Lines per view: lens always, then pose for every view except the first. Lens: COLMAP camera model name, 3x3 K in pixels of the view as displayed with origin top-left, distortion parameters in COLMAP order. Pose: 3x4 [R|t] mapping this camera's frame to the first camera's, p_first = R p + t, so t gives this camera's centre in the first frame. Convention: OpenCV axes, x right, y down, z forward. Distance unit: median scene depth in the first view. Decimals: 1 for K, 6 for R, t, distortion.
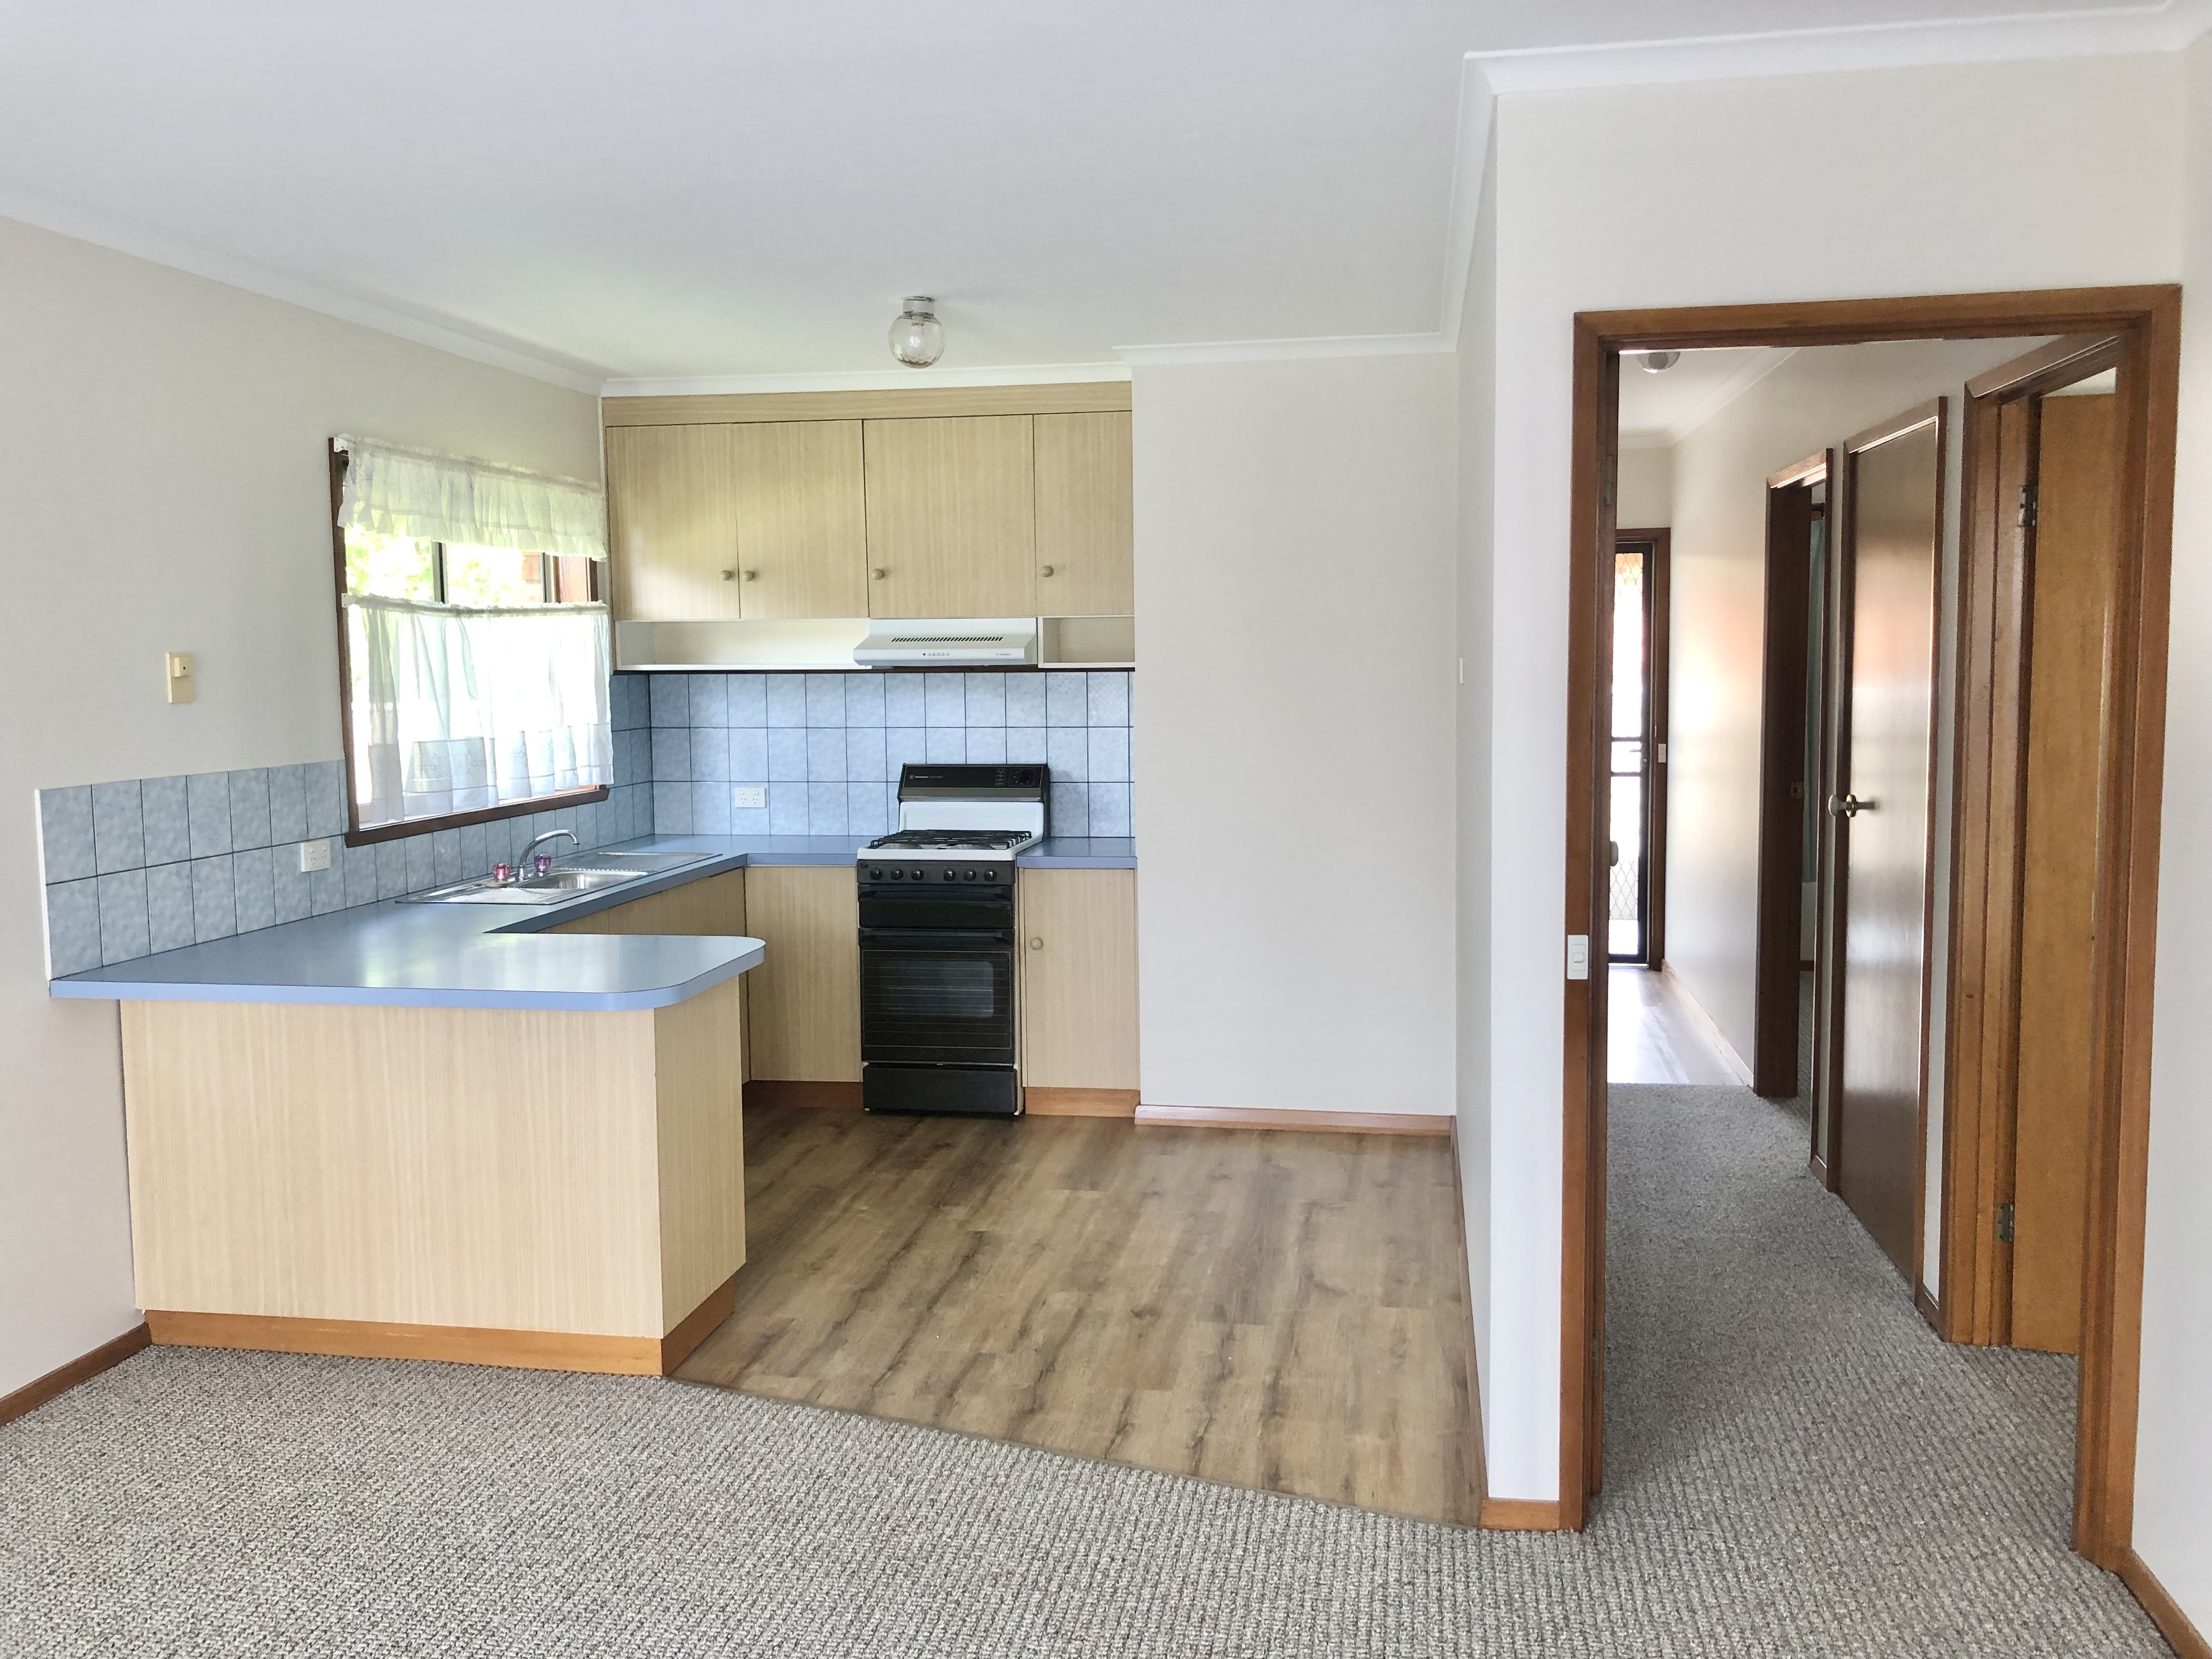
lens RADIAL K [[1849.8, 0, 1092.3], [0, 1849.8, 819.3], [0, 0, 1]] dist [0.063602, -0.028922]
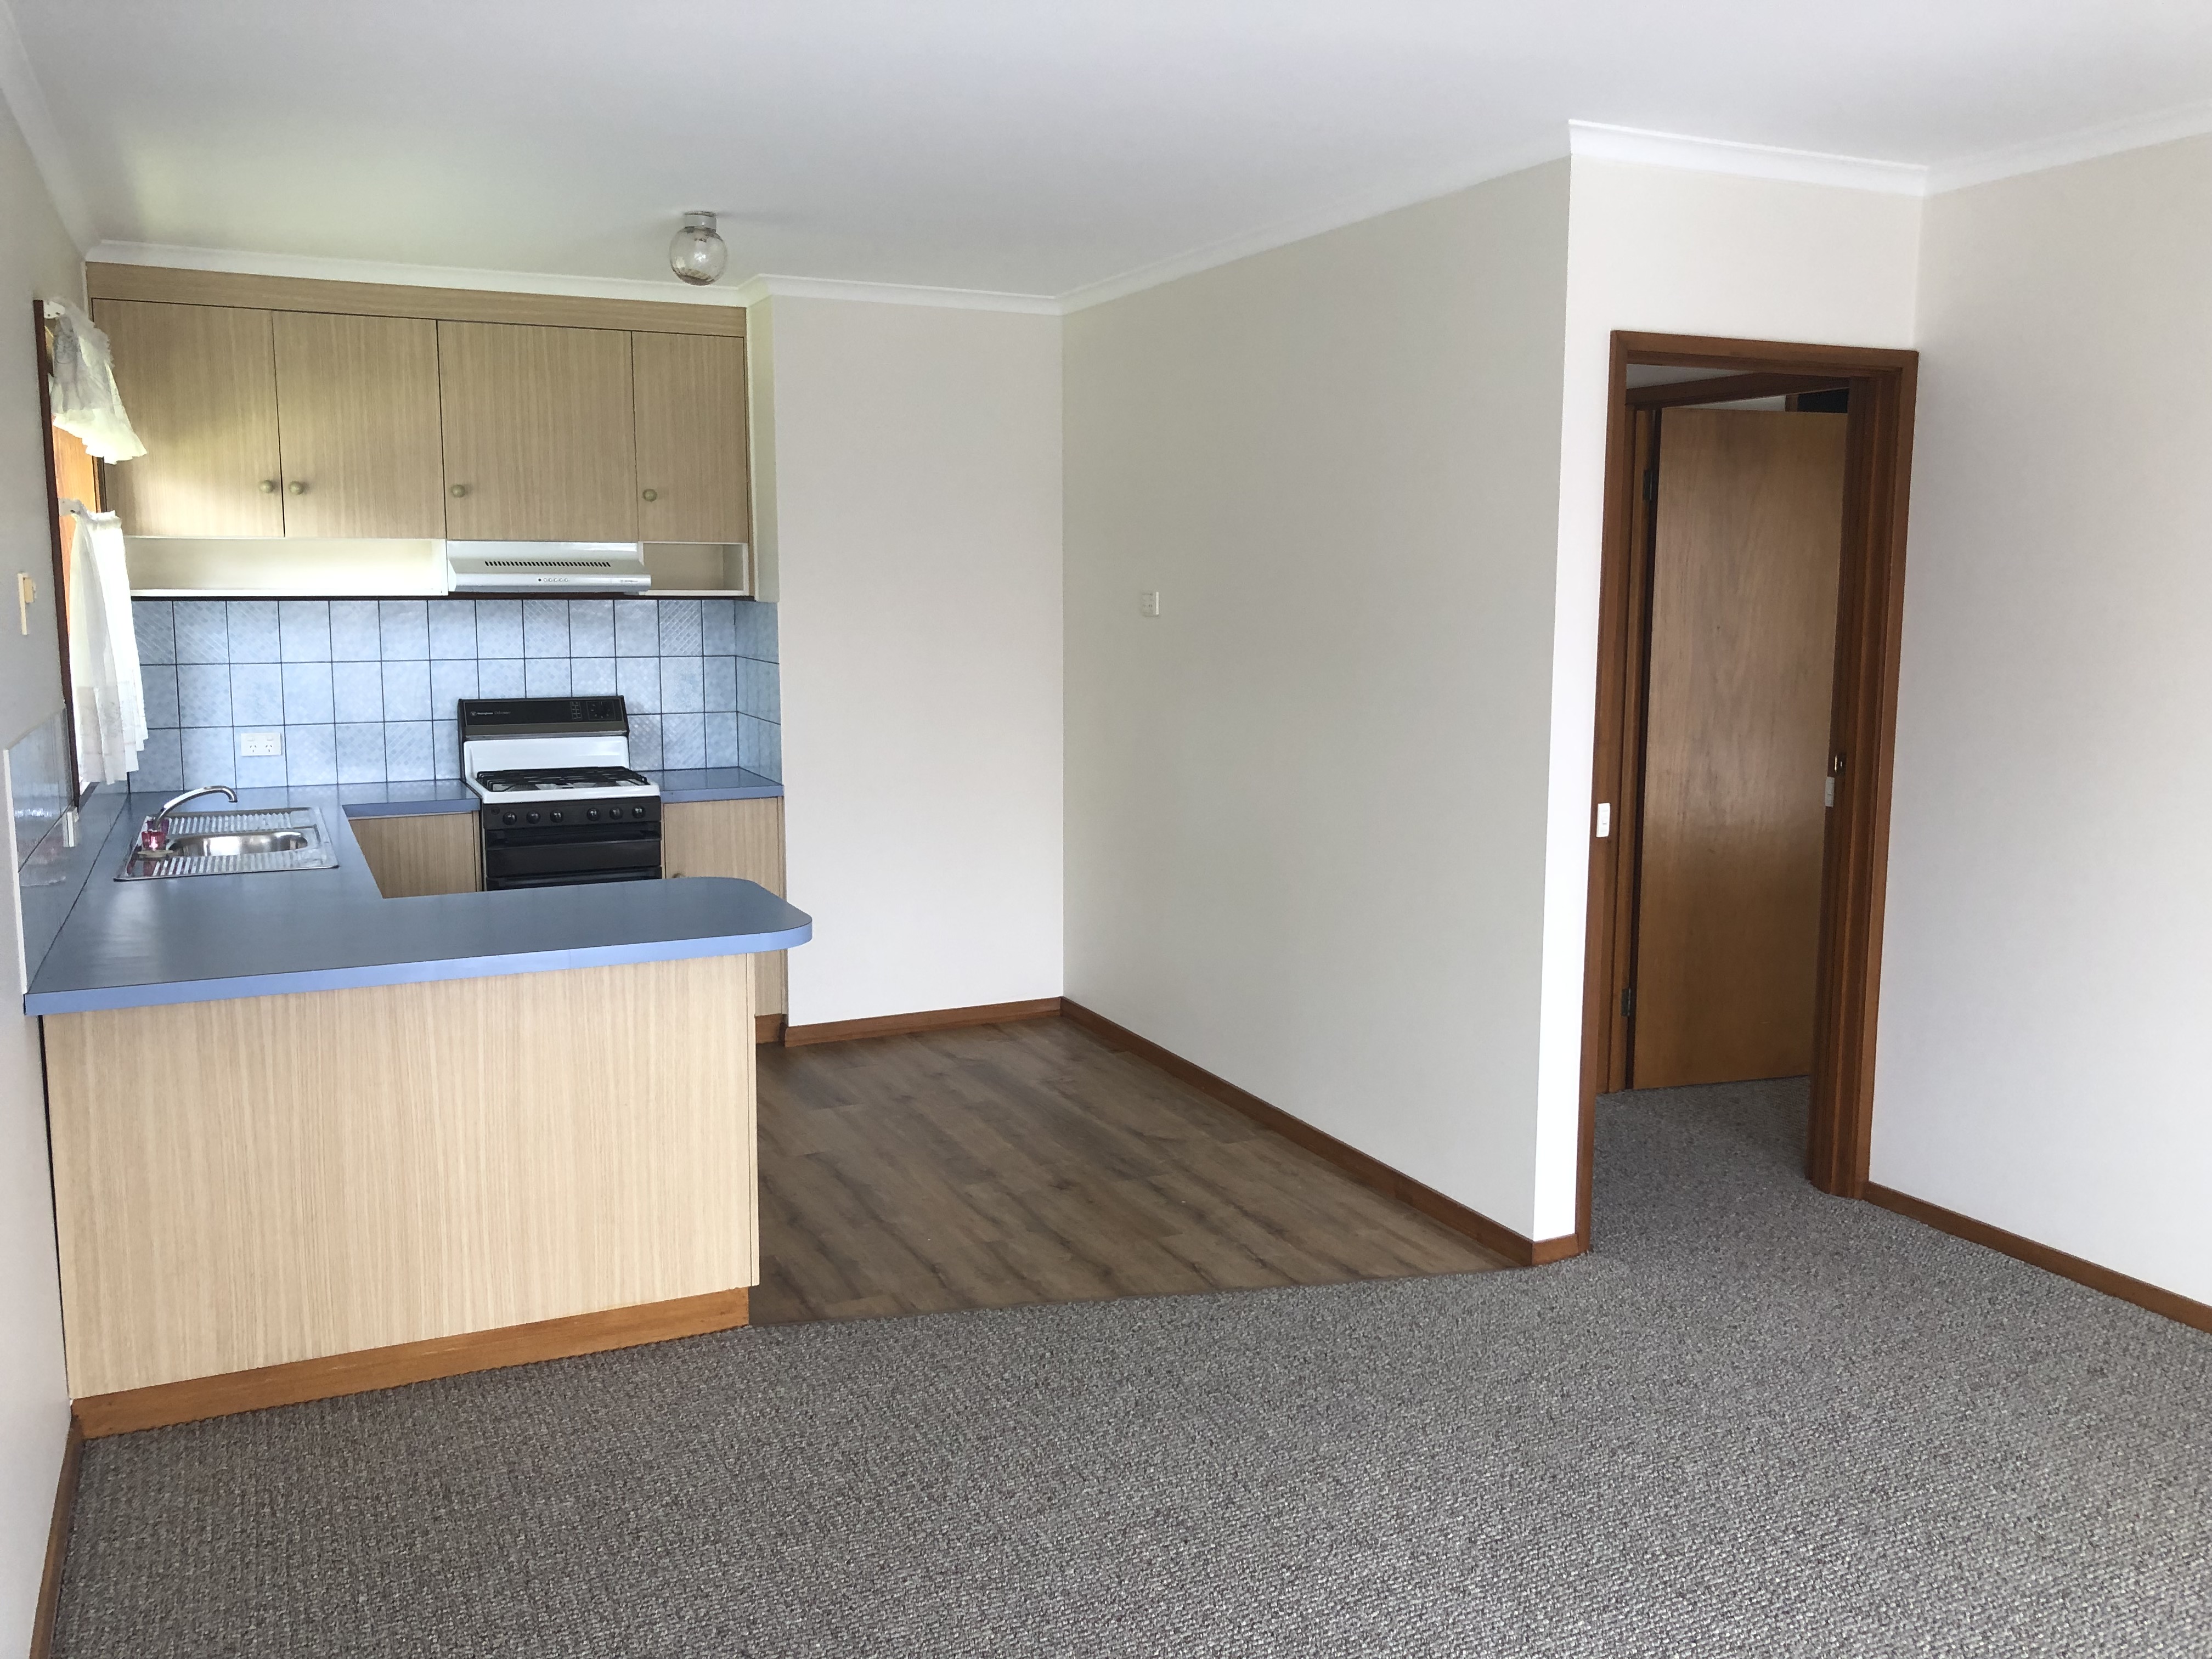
lens RADIAL K [[1849.8, 0, 1093.6], [0, 1849.8, 828.2], [0, 0, 1]] dist [0.063602, -0.028922]
pose [[0.814610, -0.068709, 0.575925, -0.506987], [0.044058, 0.997420, 0.056677, -0.006807], [-0.578334, -0.020795, 0.815535, 0.083921]]
